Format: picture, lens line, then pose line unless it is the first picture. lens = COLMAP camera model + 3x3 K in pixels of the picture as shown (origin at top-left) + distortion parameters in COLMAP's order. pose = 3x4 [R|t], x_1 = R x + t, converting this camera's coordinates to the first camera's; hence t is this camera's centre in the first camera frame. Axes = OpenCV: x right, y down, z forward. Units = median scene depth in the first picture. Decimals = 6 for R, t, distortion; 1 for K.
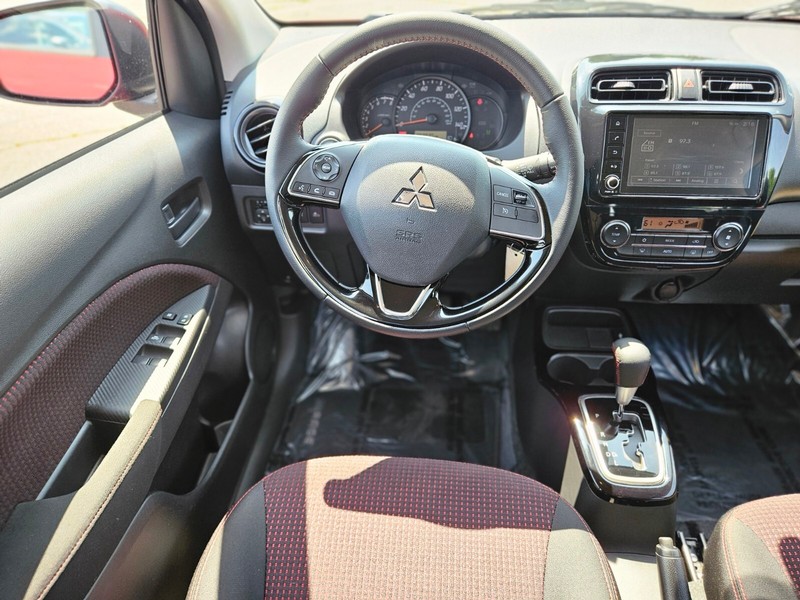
lens RADIAL K [[538.5, 0, 389.2], [0, 538.5, 302.2], [0, 0, 1]] dist [0.067427, -0.067643]
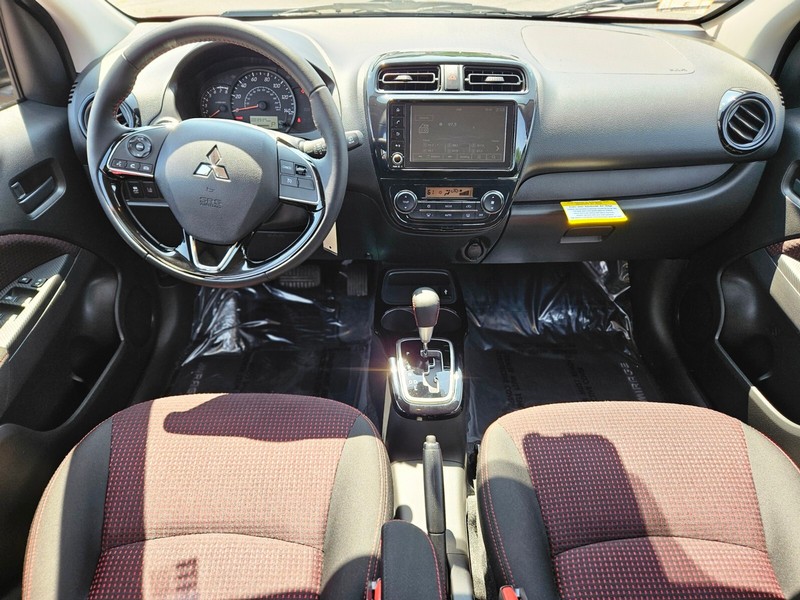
lens RADIAL K [[540.9, 0, 393.9], [0, 540.9, 308.3], [0, 0, 1]] dist [0.062803, -0.070268]
pose [[0.996338, -0.035314, 0.077865, 0.290365], [0.033062, 0.999002, 0.030017, 0.078284], [-0.078847, -0.027332, 0.996512, -0.224616]]
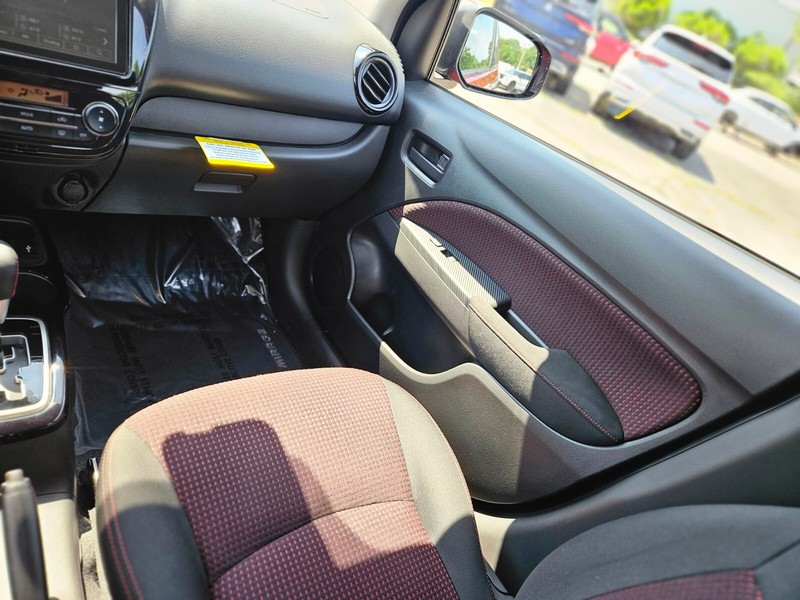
lens RADIAL K [[538.5, 0, 389.2], [0, 538.5, 302.2], [0, 0, 1]] dist [0.067427, -0.067643]
pose [[0.725615, -0.086861, 0.682597, 0.330031], [0.025506, 0.994714, 0.099466, 0.098414], [-0.687629, -0.054764, 0.723994, 0.028526]]
